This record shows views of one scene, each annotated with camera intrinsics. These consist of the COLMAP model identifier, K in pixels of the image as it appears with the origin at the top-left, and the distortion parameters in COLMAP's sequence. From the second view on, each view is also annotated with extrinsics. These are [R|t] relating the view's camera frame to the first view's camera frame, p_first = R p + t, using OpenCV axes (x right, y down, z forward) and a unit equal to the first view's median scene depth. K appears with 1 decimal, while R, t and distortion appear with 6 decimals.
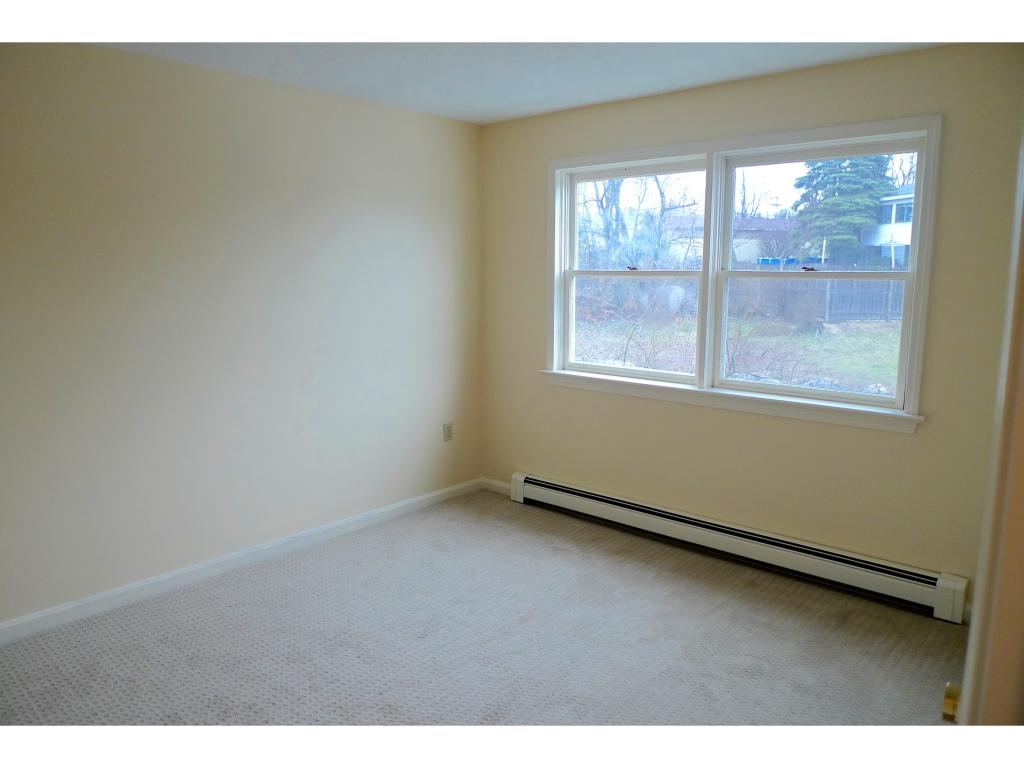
lens RADIAL K [[651.6, 0, 522.9], [0, 651.6, 362.5], [0, 0, 1]] dist [-0.010501, -0.000354]
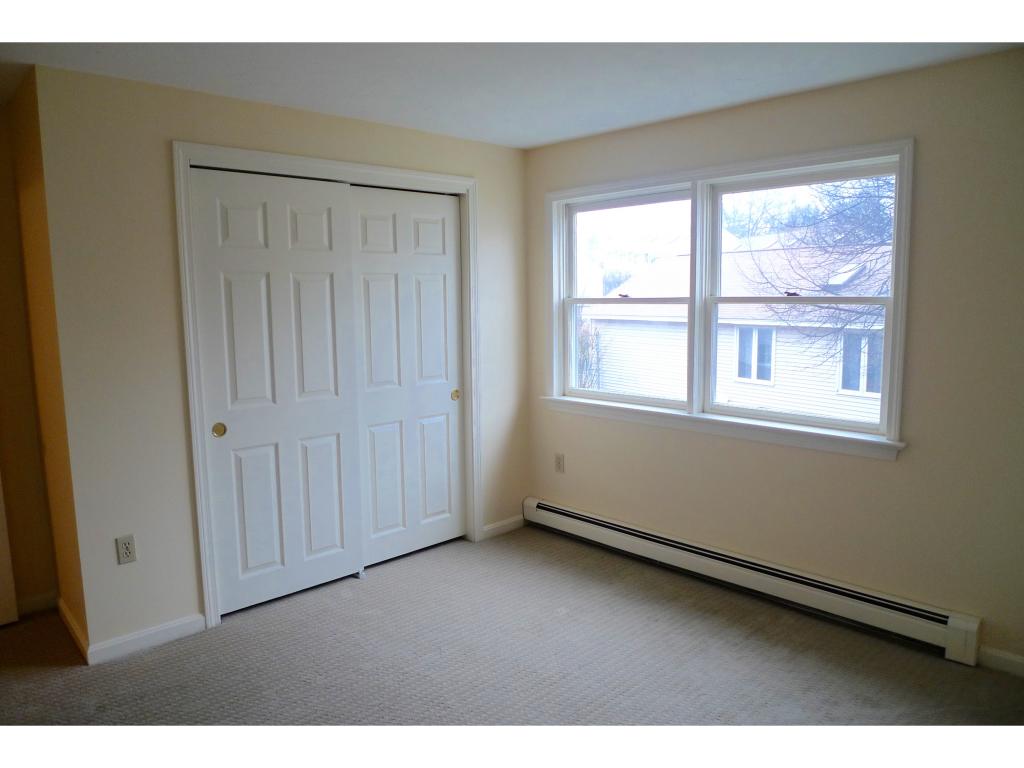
lens RADIAL K [[709.8, 0, 507.5], [0, 709.8, 386.5], [0, 0, 1]] dist [-0.024727, -0.011144]
pose [[0.987566, 0.006007, -0.157091, 0.161798], [-0.008769, 0.999819, -0.016895, 0.018186], [0.156961, 0.018062, 0.987440, -0.122567]]
